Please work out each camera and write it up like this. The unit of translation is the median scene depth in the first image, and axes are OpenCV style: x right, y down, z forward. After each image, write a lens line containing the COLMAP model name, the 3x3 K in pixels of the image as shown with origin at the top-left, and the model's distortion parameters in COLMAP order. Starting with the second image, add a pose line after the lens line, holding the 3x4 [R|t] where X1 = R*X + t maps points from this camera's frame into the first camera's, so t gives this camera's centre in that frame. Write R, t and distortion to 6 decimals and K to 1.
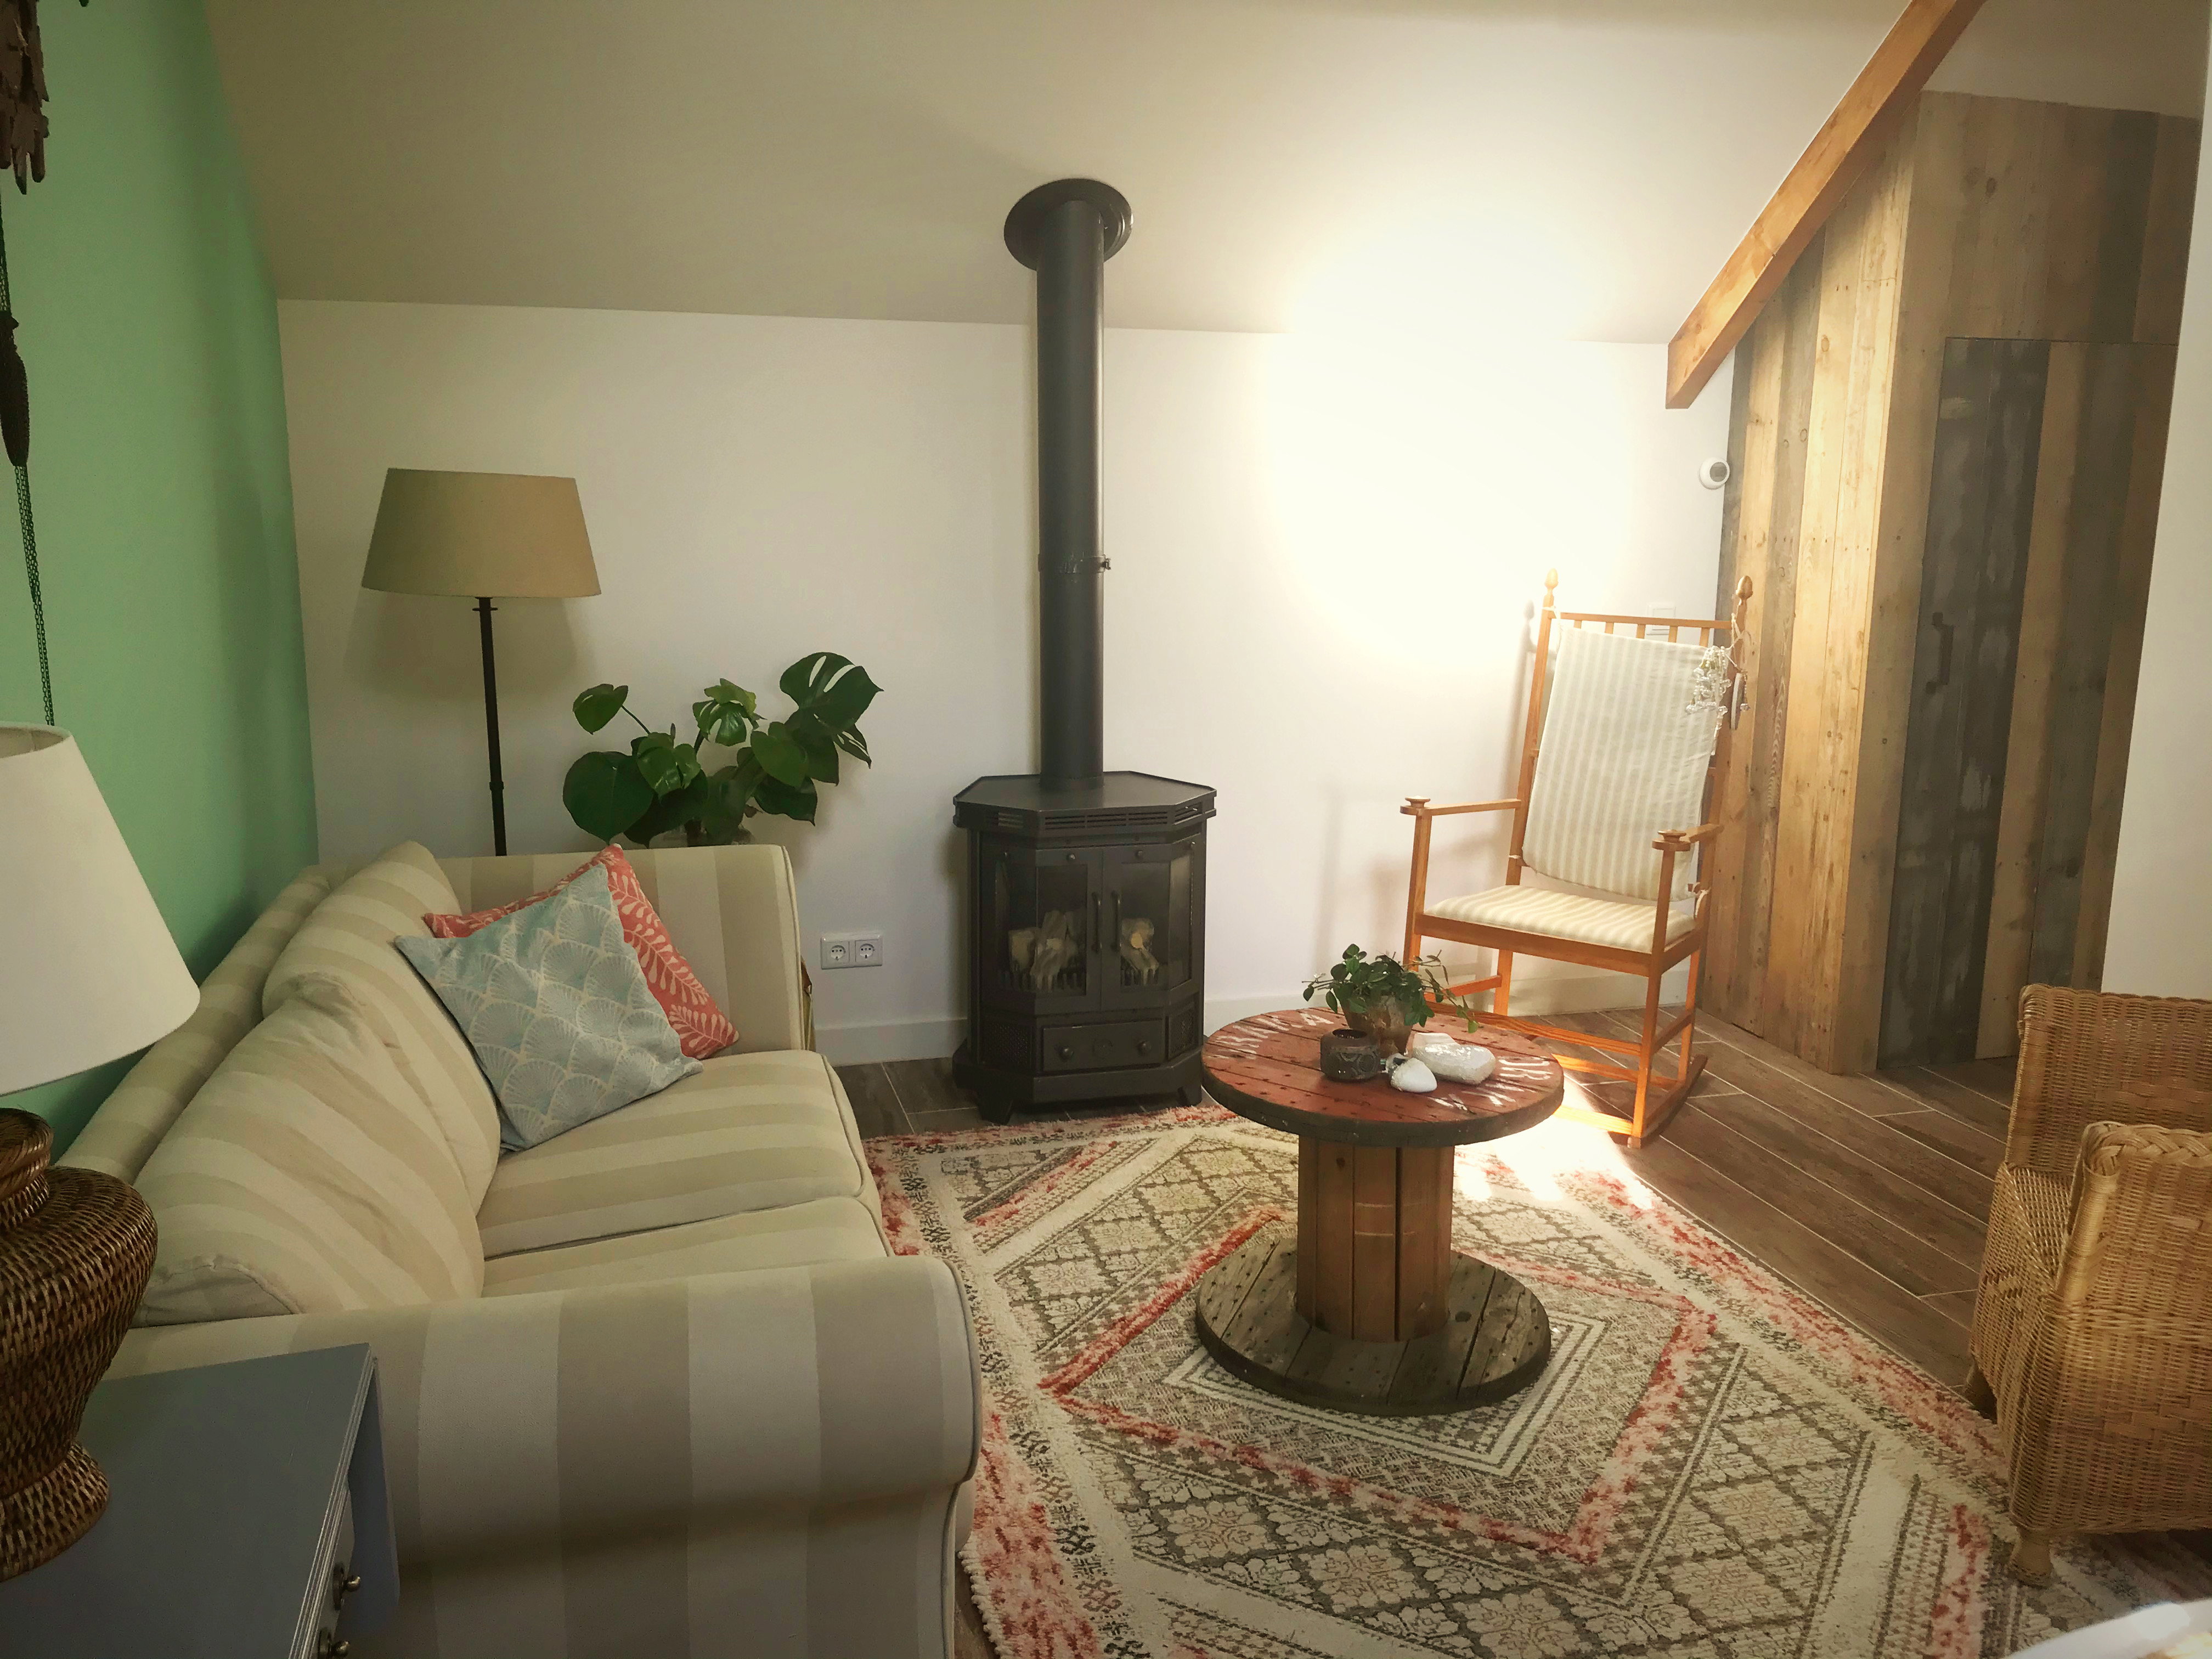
lens RADIAL K [[1810.4, 0, 1094.7], [0, 1810.4, 830.4], [0, 0, 1]] dist [0.022458, -0.015518]
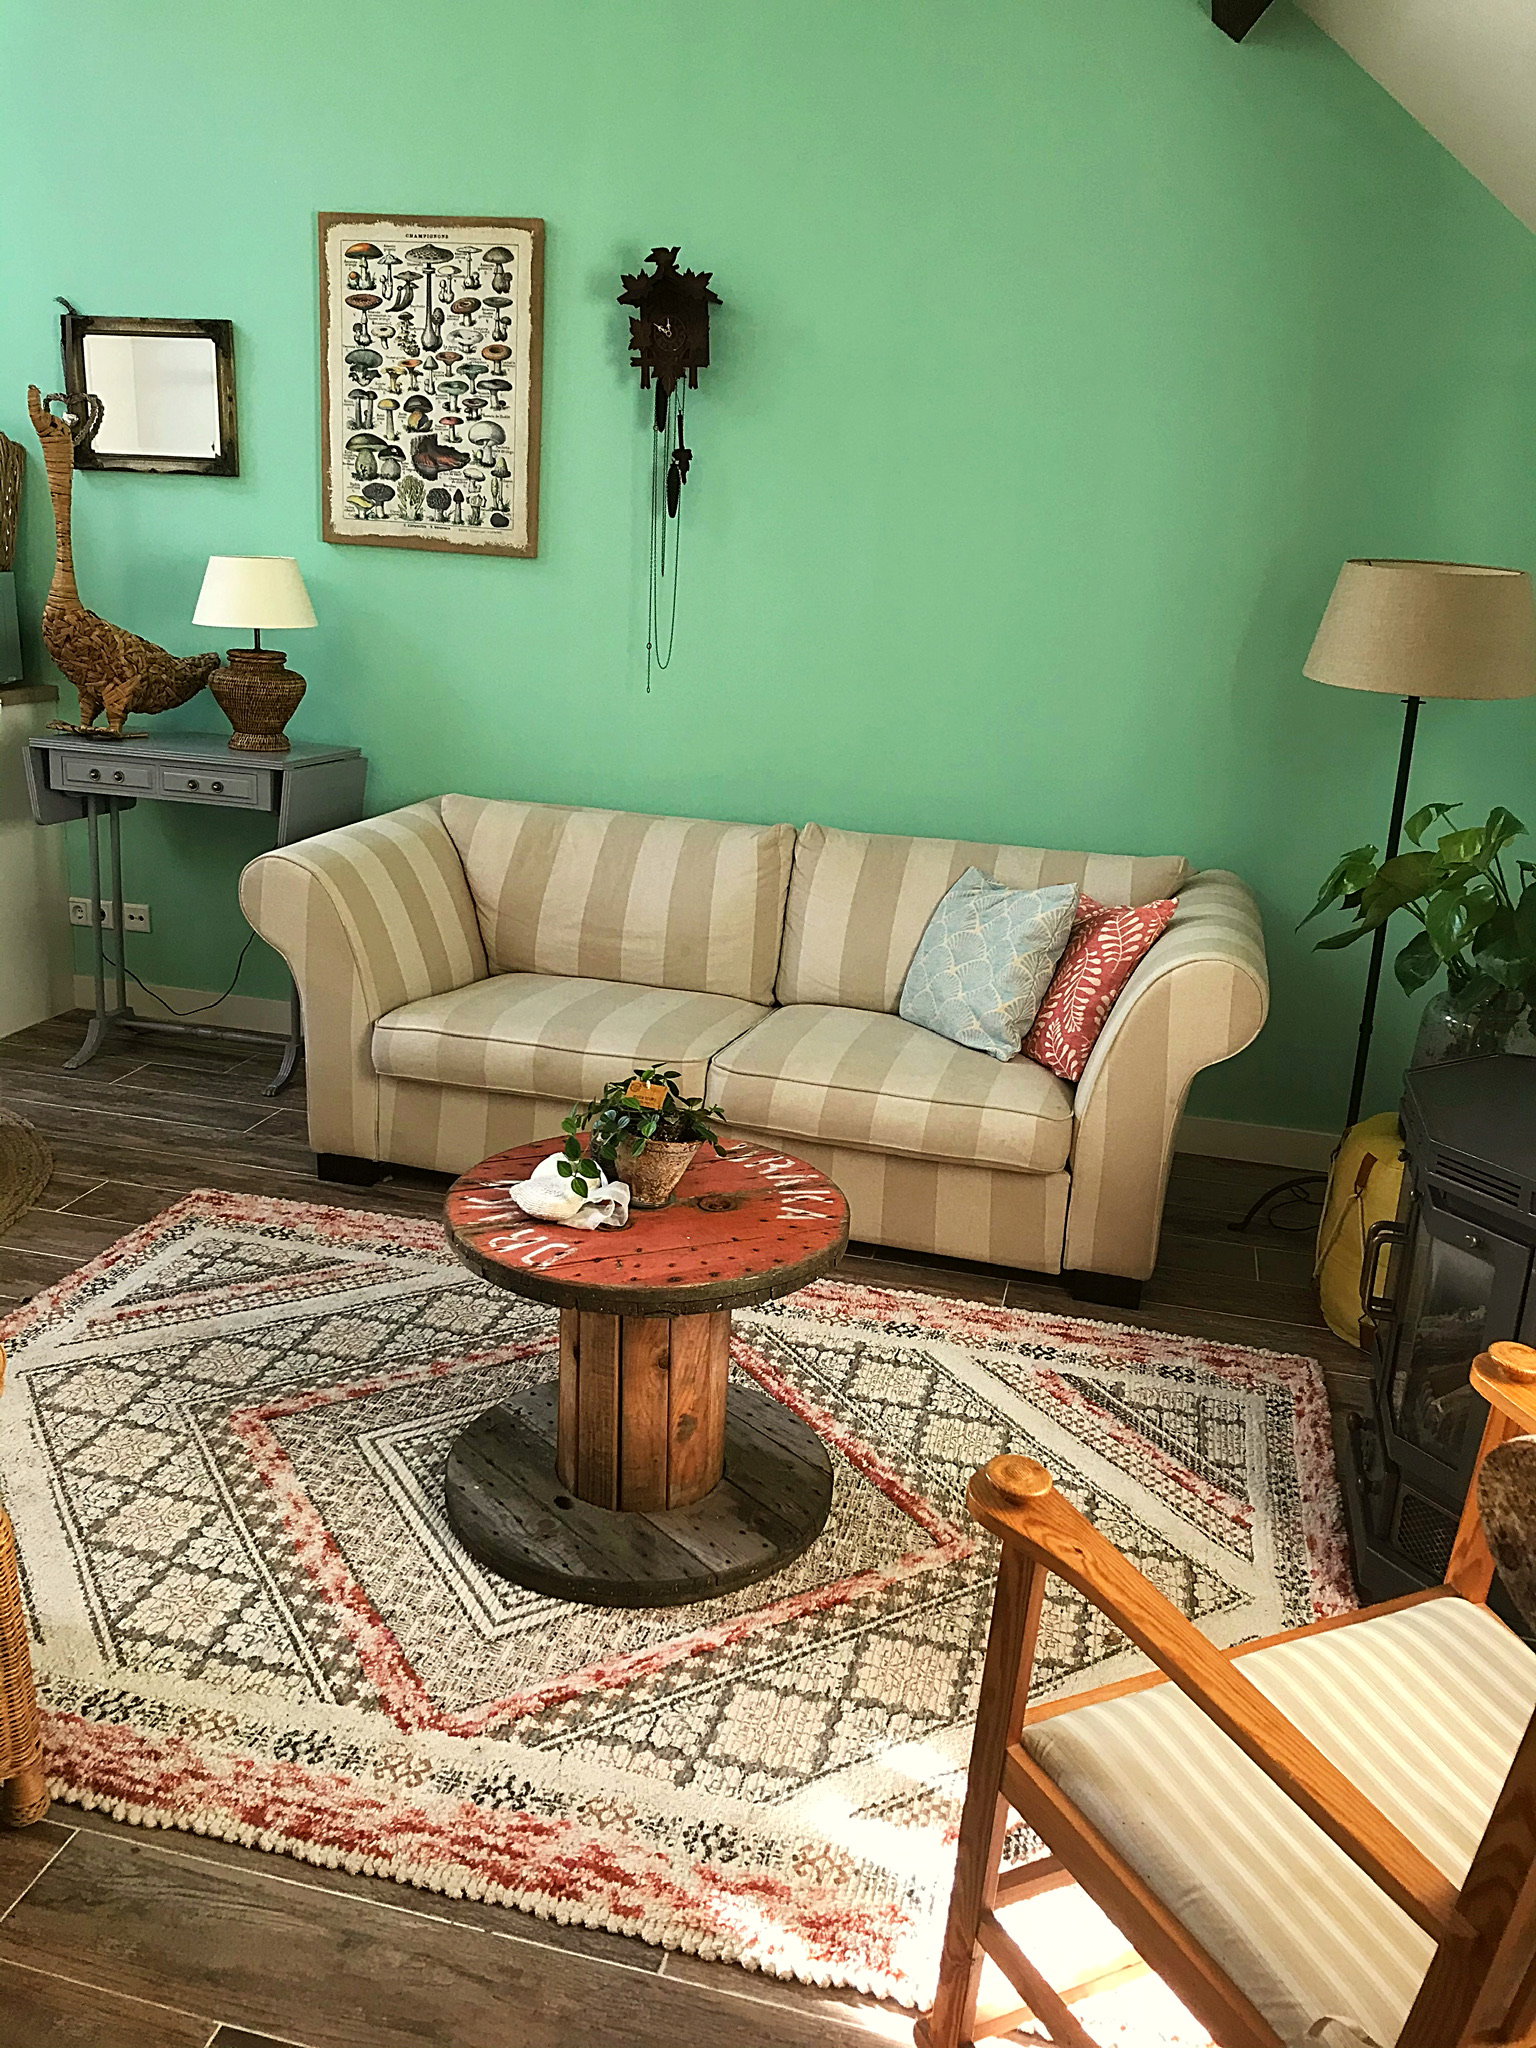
lens RADIAL K [[1676.2, 0, 752.6], [0, 1676.2, 1018.6], [0, 0, 1]] dist [0.022458, -0.015518]
pose [[-0.495303, 0.225559, -0.838927, 0.869647], [-0.222313, 0.900636, 0.373405, -0.295173], [0.839793, 0.371453, -0.395943, 1.450230]]
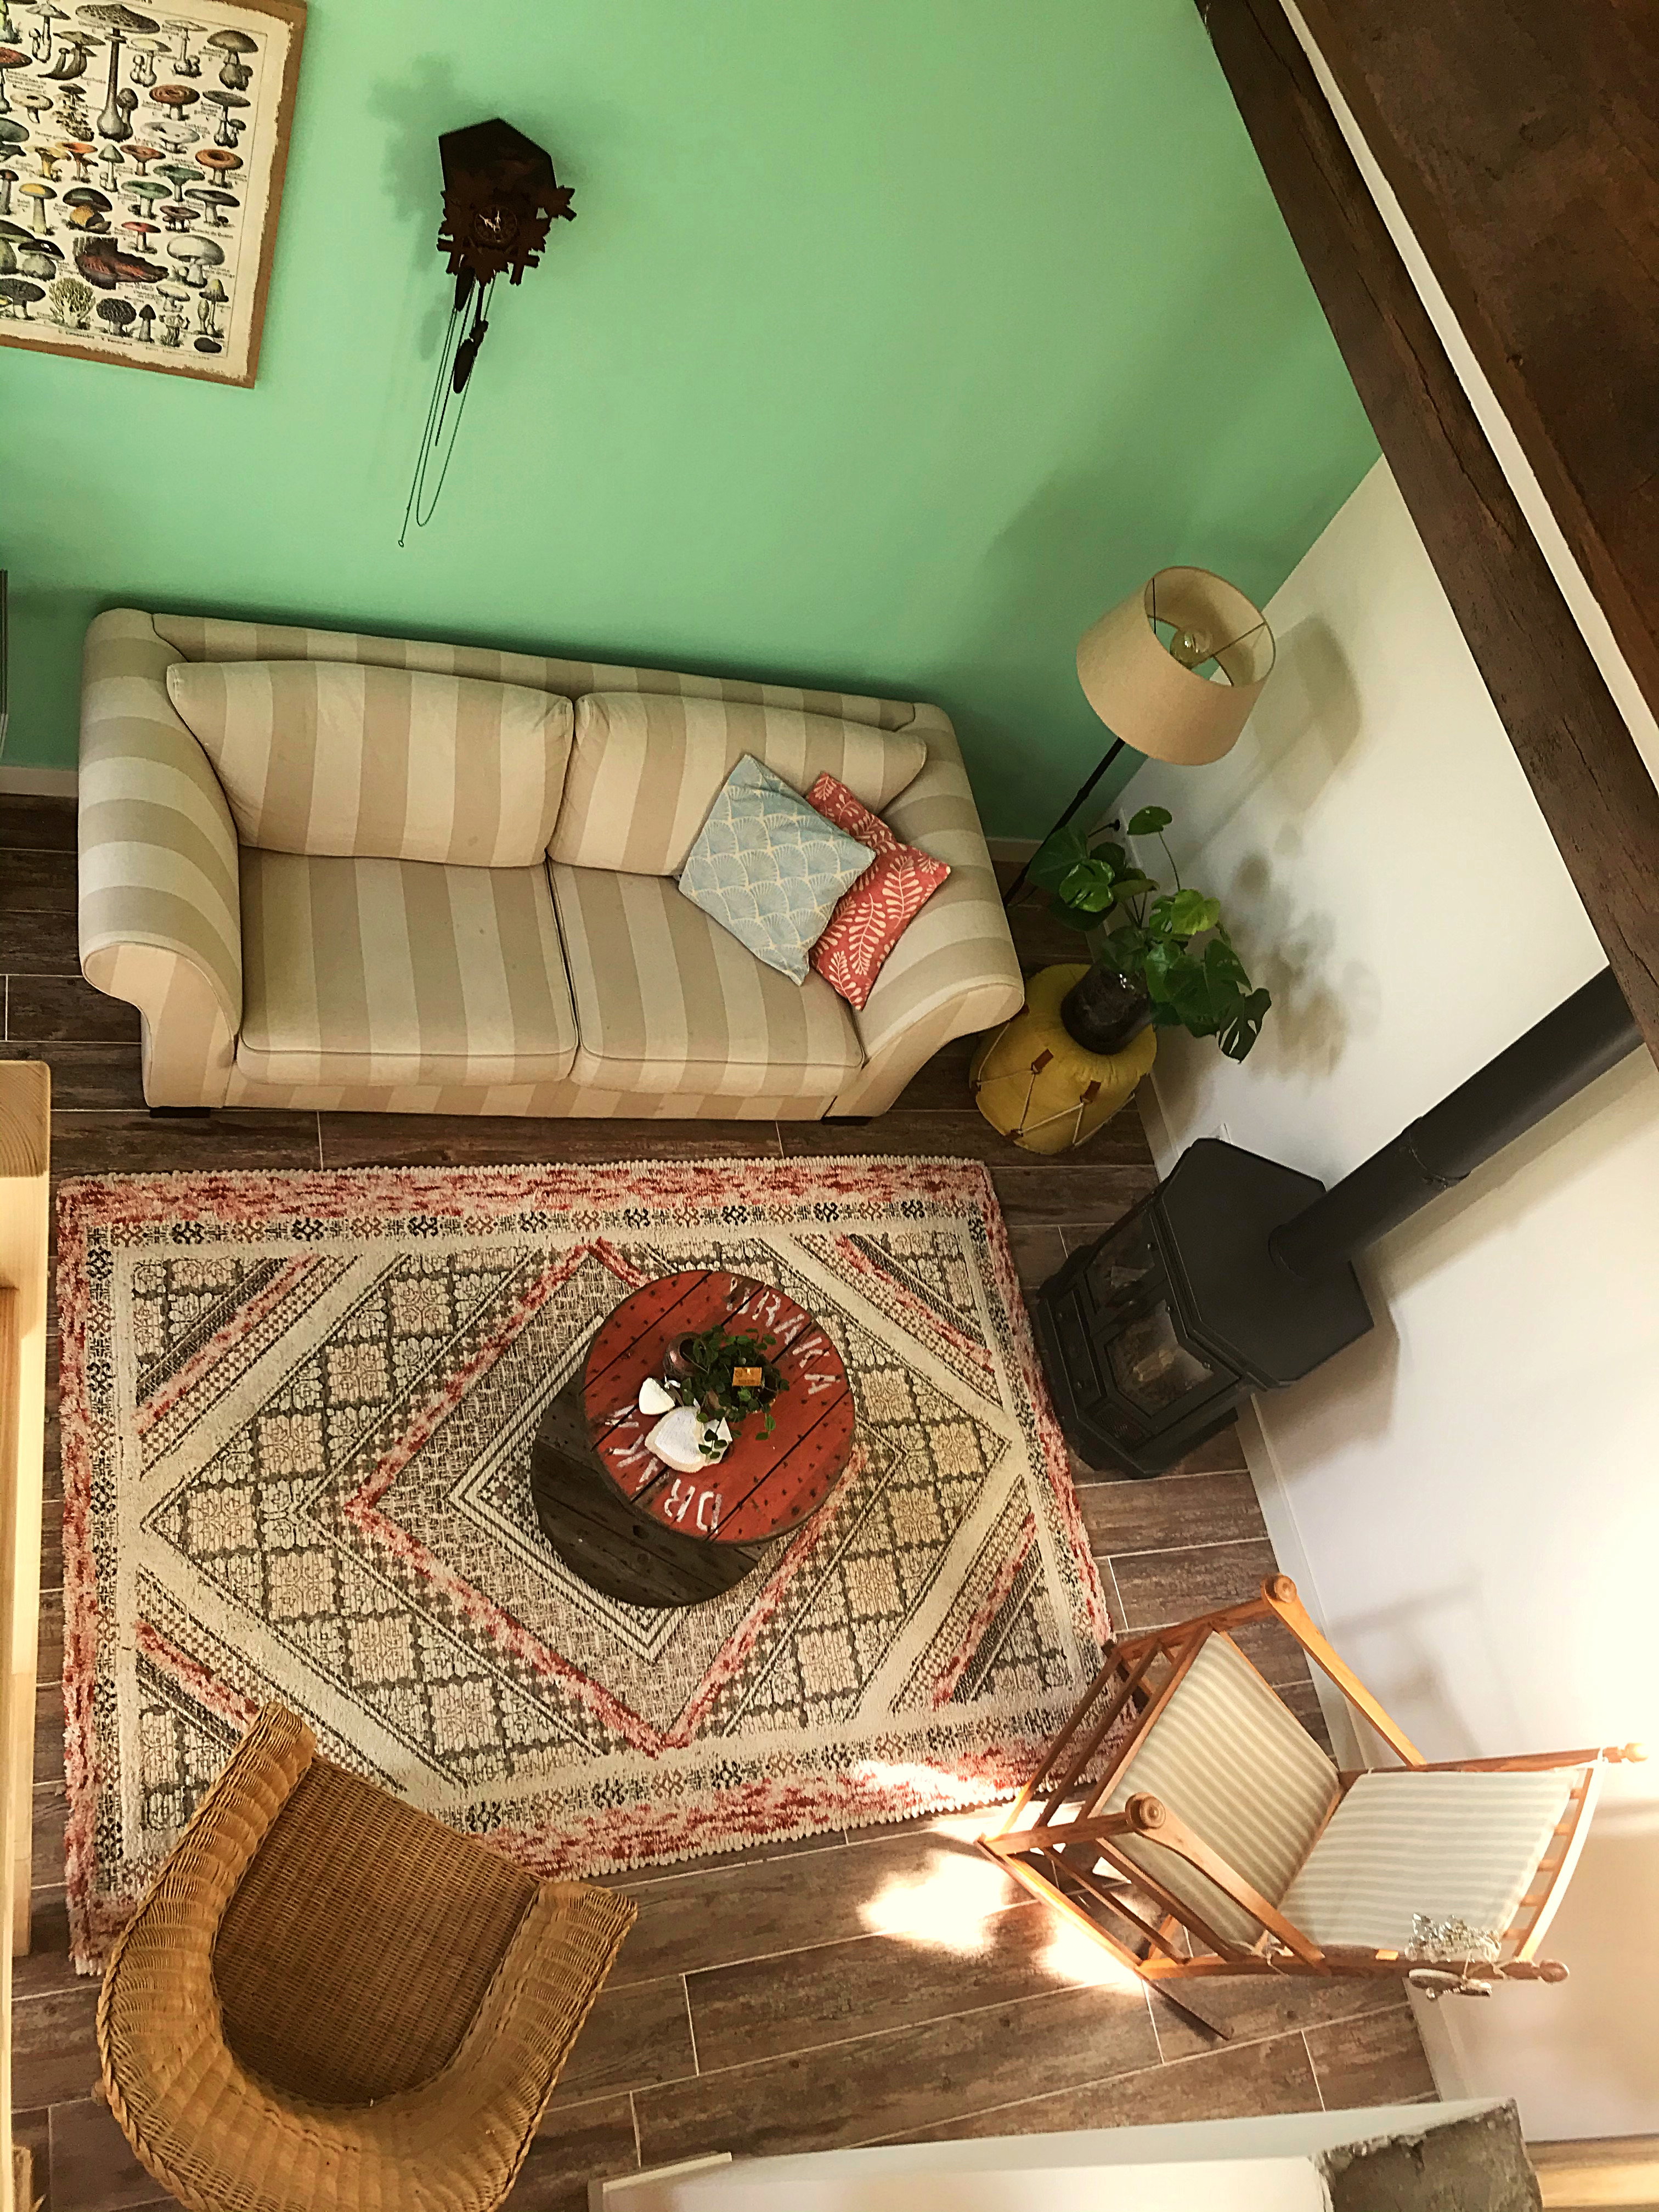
lens RADIAL K [[1810.4, 0, 822.3], [0, 1810.4, 1097.7], [0, 0, 1]] dist [0.022458, -0.015518]
pose [[-0.050801, 0.840615, -0.539246, 0.705517], [-0.531159, 0.434504, 0.727376, -0.984587], [0.845748, 0.323377, 0.424427, 0.502353]]
